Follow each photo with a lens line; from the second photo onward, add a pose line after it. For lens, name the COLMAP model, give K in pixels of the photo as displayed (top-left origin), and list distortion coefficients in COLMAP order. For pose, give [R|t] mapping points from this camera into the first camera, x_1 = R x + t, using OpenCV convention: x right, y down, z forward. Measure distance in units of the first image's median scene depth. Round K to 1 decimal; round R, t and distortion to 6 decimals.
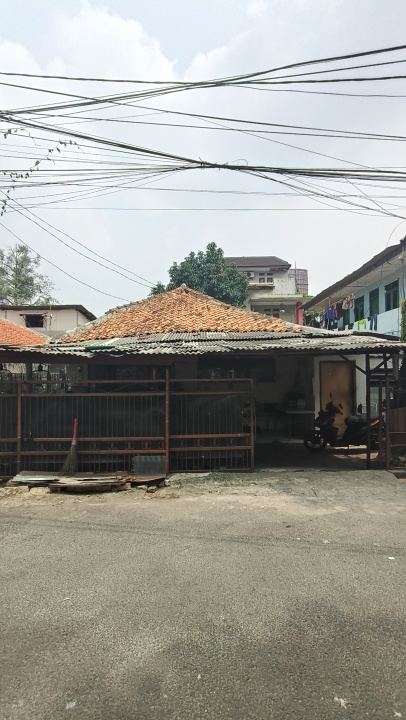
lens RADIAL K [[348.1, 0, 200.1], [0, 348.1, 359.6], [0, 0, 1]] dist [0.019079, -0.000375]
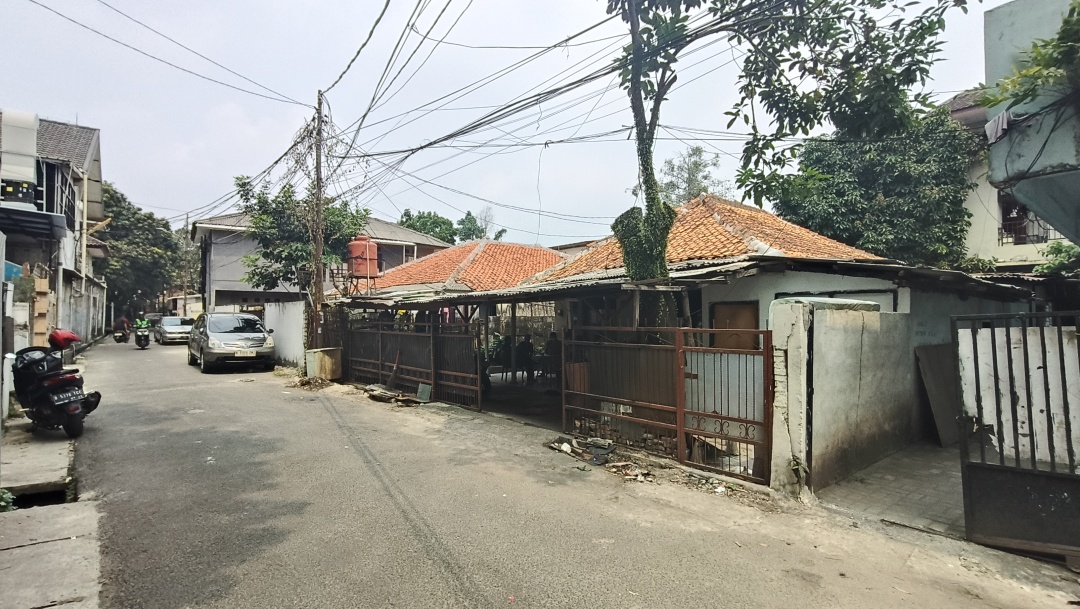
lens RADIAL K [[522.2, 0, 540.9], [0, 522.2, 305.9], [0, 0, 1]] dist [0.019079, -0.000375]
pose [[0.614285, -0.006442, -0.789058, 1.602162], [0.027112, 0.999549, 0.012946, -0.017411], [0.788618, -0.029345, 0.614183, 0.185378]]
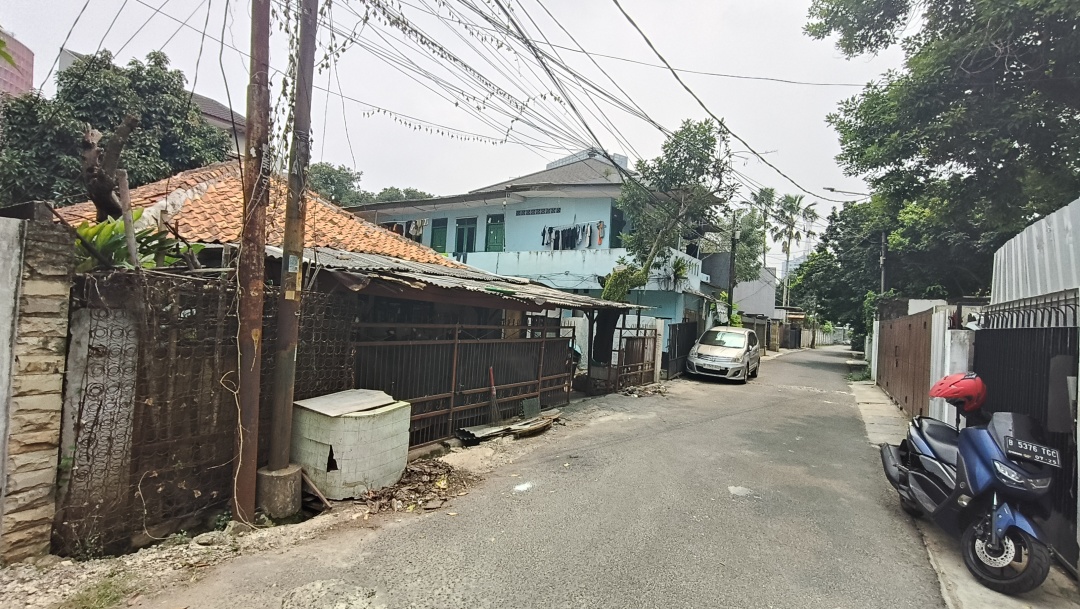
lens RADIAL K [[522.2, 0, 540.9], [0, 522.2, 305.9], [0, 0, 1]] dist [0.019079, -0.000375]
pose [[0.523855, 0.052082, 0.850214, -1.502240], [-0.097351, 0.995250, -0.000984, -0.004616], [-0.846226, -0.082254, 0.526436, 0.163748]]
